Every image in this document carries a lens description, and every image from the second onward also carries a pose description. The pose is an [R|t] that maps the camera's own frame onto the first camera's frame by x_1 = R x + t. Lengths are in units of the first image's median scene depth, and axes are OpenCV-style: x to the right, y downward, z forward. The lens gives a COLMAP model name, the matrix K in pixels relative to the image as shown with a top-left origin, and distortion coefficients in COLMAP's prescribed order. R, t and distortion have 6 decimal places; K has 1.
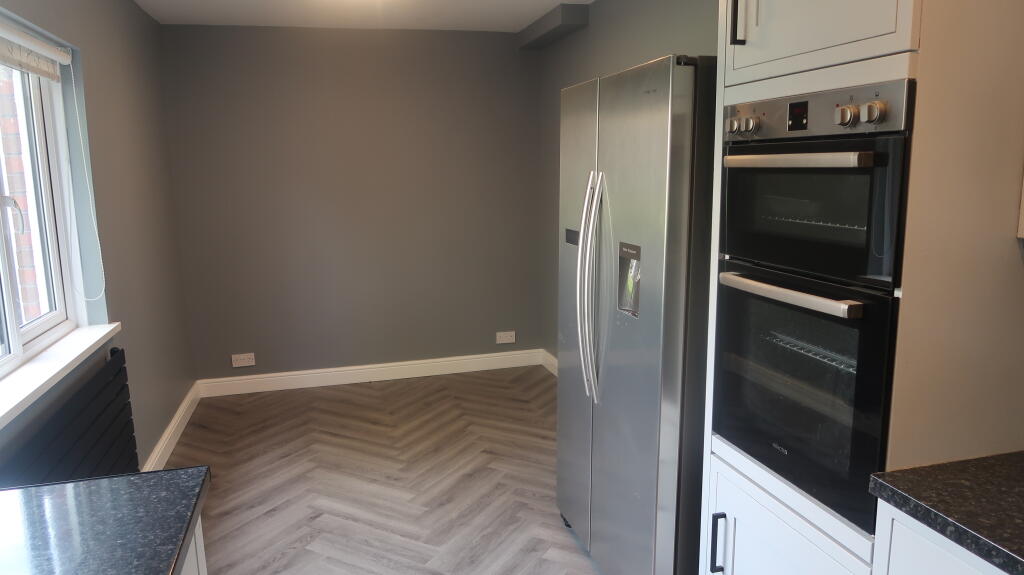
lens RADIAL K [[714.4, 0, 509.0], [0, 714.4, 276.4], [0, 0, 1]] dist [-0.010130, 0.001418]
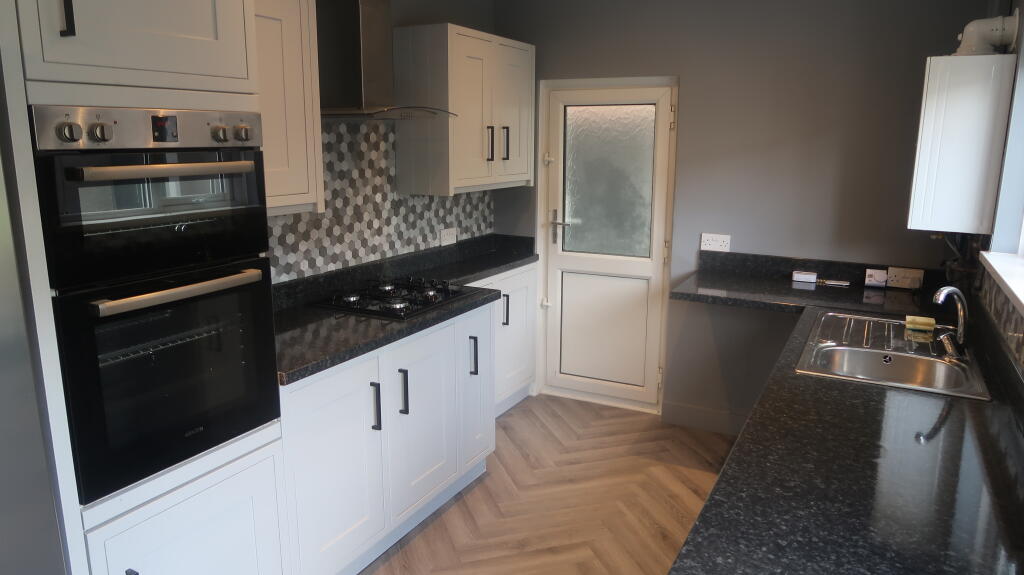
lens RADIAL K [[714.4, 0, 509.0], [0, 714.4, 276.4], [0, 0, 1]] dist [-0.010130, 0.001418]
pose [[-0.727488, -0.124799, 0.674675, -0.772584], [0.114012, 0.947660, 0.298232, -0.289064], [-0.676582, 0.293881, -0.675182, 1.521562]]
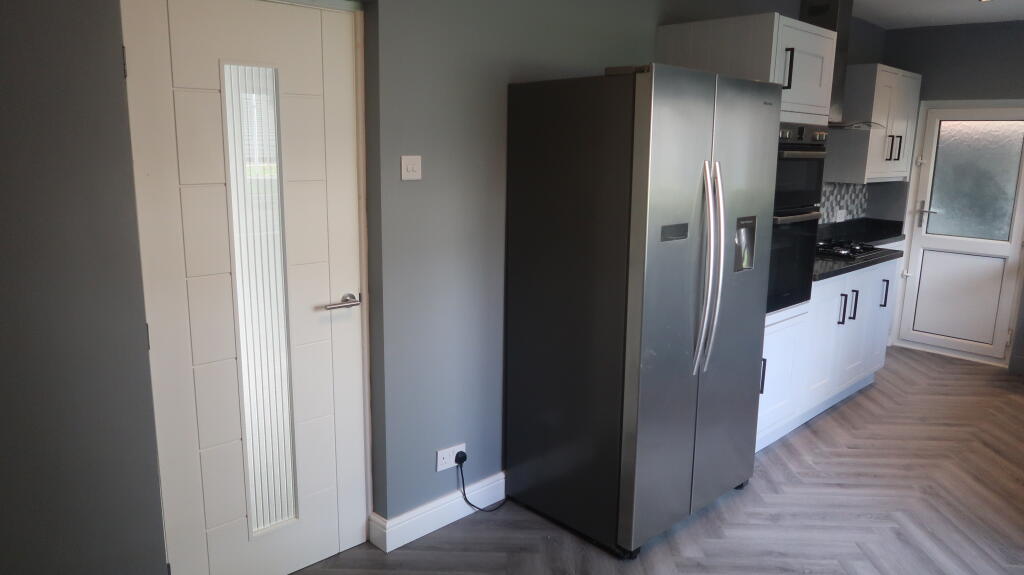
lens RADIAL K [[714.4, 0, 509.0], [0, 714.4, 276.4], [0, 0, 1]] dist [-0.010130, 0.001418]
pose [[-0.483587, -0.165339, 0.859539, -1.128050], [0.123252, 0.959350, 0.253881, -0.487816], [-0.866575, 0.228714, -0.443551, 2.945928]]
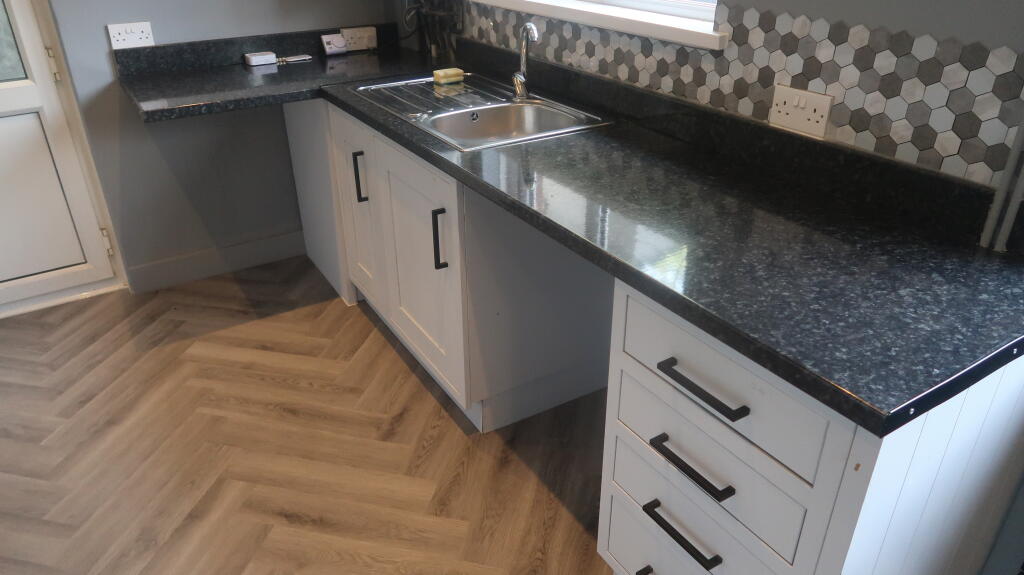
lens RADIAL K [[714.4, 0, 509.0], [0, 714.4, 276.4], [0, 0, 1]] dist [-0.010130, 0.001418]
pose [[-0.961749, 0.153365, -0.226978, -0.001123], [-0.013422, 0.801209, 0.598234, -0.170171], [0.273605, 0.578397, -0.768503, 1.292675]]
